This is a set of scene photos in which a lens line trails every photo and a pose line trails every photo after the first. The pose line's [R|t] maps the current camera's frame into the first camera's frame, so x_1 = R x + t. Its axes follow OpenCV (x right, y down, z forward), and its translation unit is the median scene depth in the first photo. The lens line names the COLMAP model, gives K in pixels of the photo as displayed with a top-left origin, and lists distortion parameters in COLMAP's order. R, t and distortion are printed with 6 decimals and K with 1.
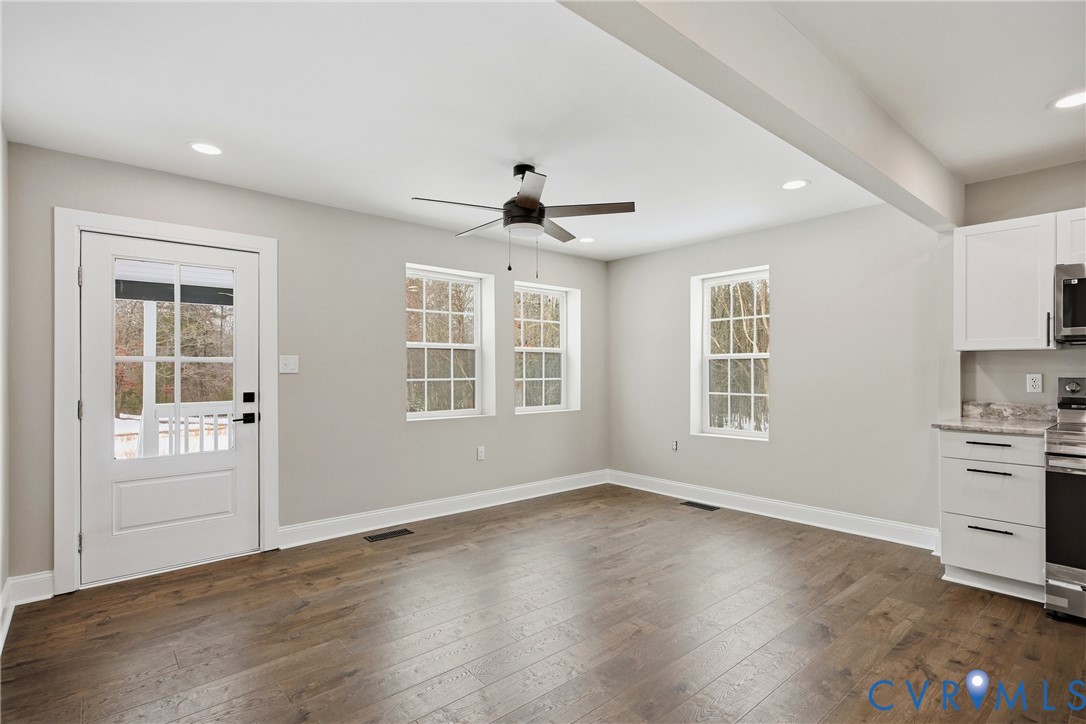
lens RADIAL K [[536.0, 0, 547.3], [0, 536.0, 369.4], [0, 0, 1]] dist [0.030649, -0.003079]
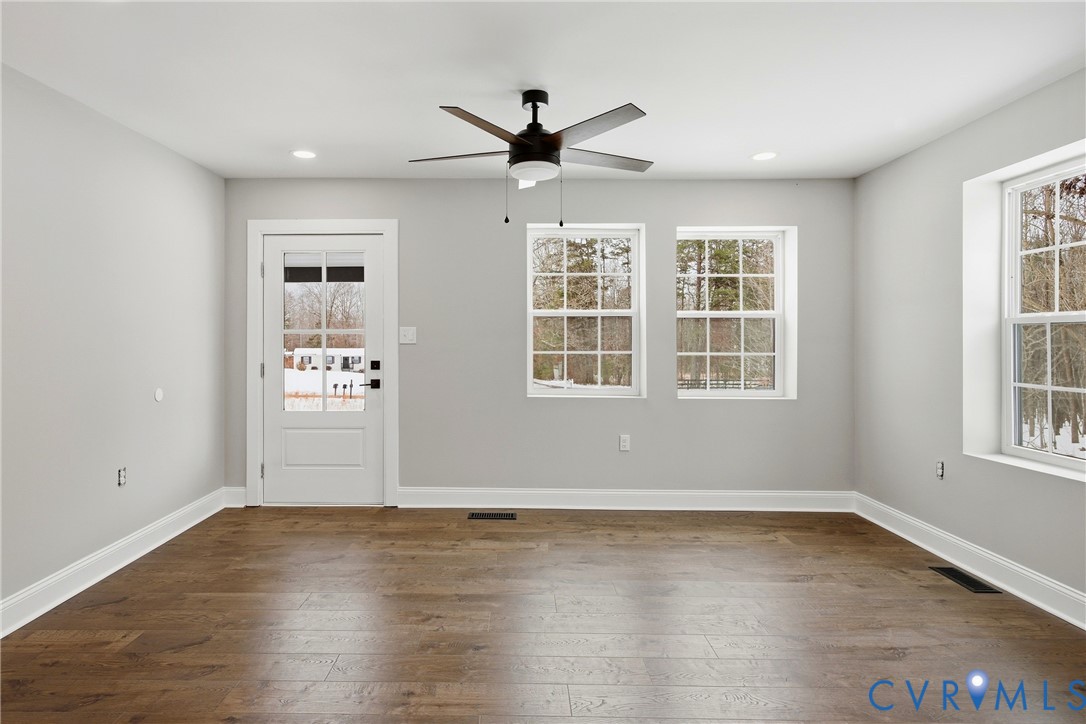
lens RADIAL K [[602.5, 0, 526.6], [0, 602.5, 343.3], [0, 0, 1]] dist [0.021998, 0.000321]
pose [[0.747272, 0.005151, -0.664498, 0.481909], [-0.002969, 0.999986, 0.004413, 0.000286], [0.664512, -0.001324, 0.747277, 0.267261]]
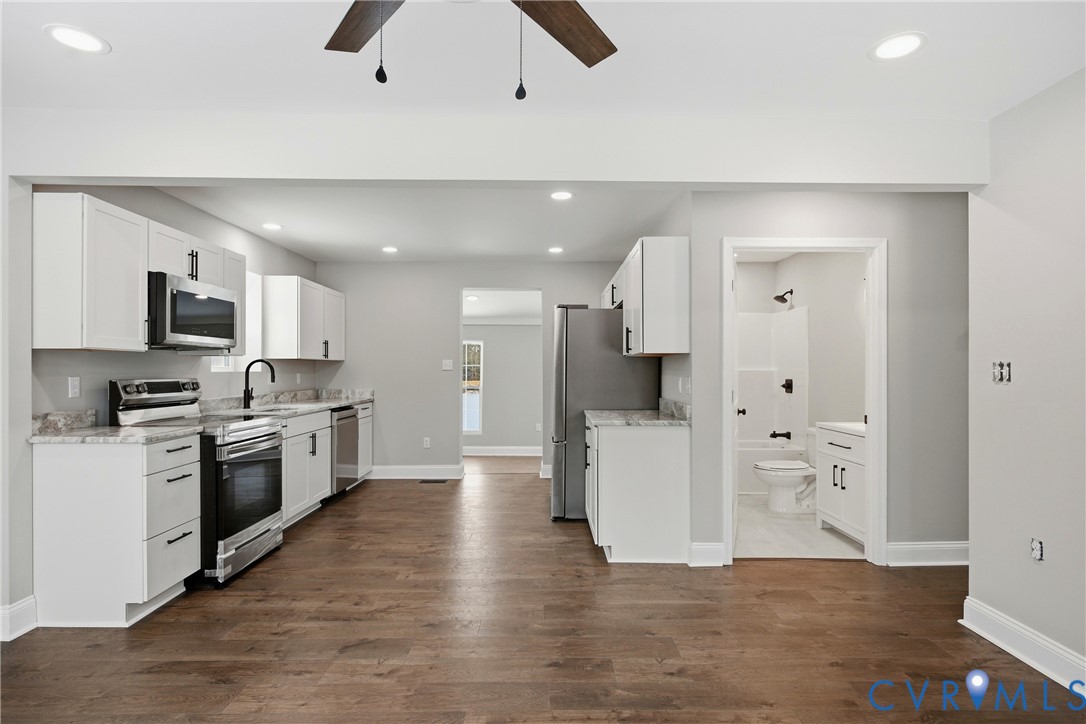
lens RADIAL K [[567.5, 0, 553.3], [0, 567.5, 371.0], [0, 0, 1]] dist [0.022574, 0.000657]
pose [[-0.761459, 0.000222, 0.648213, -0.282496], [0.002206, 0.999995, 0.002250, -0.001398], [-0.648209, 0.003143, -0.761456, 1.079777]]
